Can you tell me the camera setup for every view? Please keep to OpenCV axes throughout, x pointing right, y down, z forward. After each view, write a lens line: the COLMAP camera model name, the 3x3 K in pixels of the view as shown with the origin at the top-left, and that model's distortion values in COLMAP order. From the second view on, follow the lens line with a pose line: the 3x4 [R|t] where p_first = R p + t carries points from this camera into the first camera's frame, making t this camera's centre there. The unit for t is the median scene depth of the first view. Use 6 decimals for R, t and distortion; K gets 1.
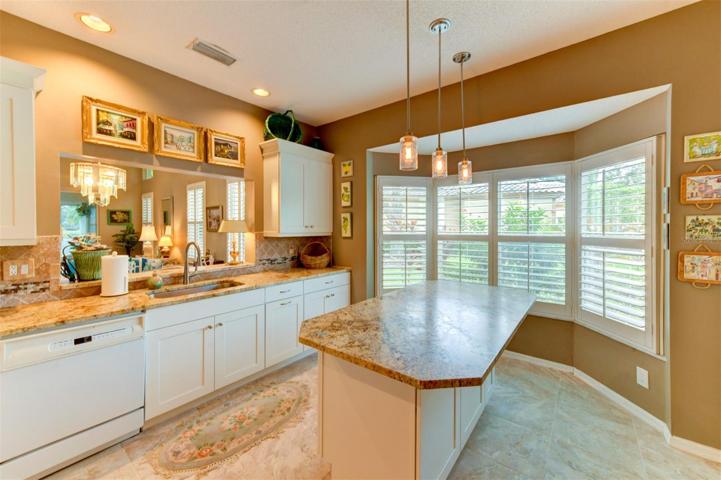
lens RADIAL K [[282.7, 0, 361.7], [0, 282.7, 230.0], [0, 0, 1]] dist [0.010285, 0.000616]
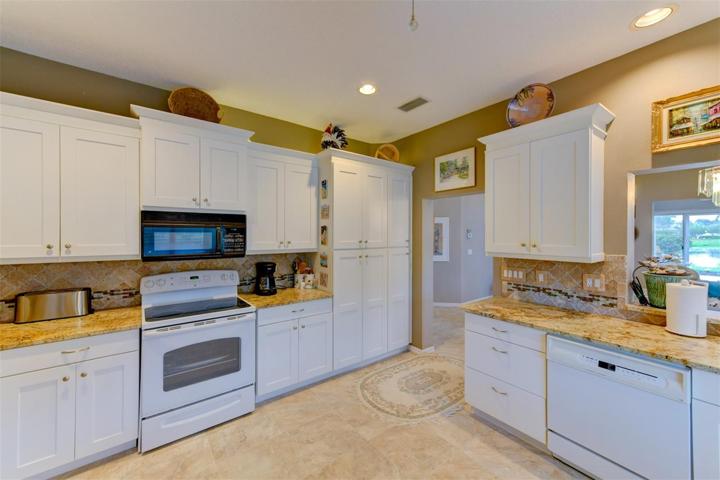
lens RADIAL K [[282.4, 0, 357.7], [0, 282.4, 235.3], [0, 0, 1]] dist [0.010285, 0.000616]
pose [[-0.243529, 0.002016, -0.969891, 0.137601], [-0.011455, 0.999922, 0.004954, -0.043116], [0.969826, 0.012317, -0.243487, 0.319046]]
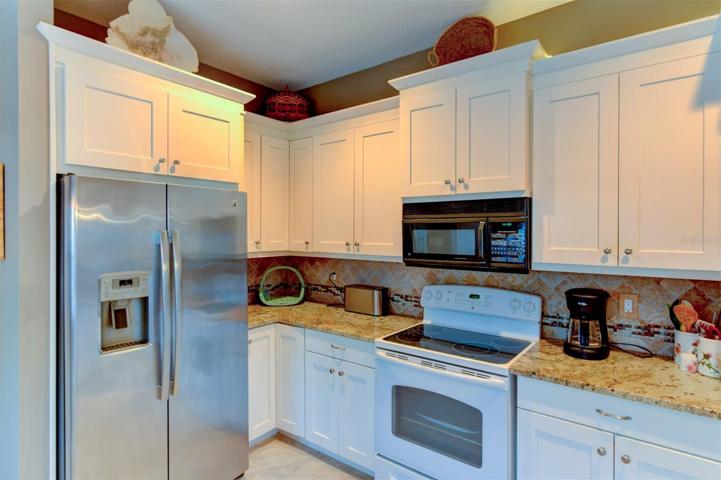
lens RADIAL K [[394.4, 0, 367.9], [0, 394.4, 232.4], [0, 0, 1]] dist [0.002657, 0.001882]
pose [[-0.999709, -0.005142, -0.023585, -0.543532], [-0.005433, 0.999910, 0.012294, -0.046266], [0.023519, 0.012418, -0.999646, 0.485925]]
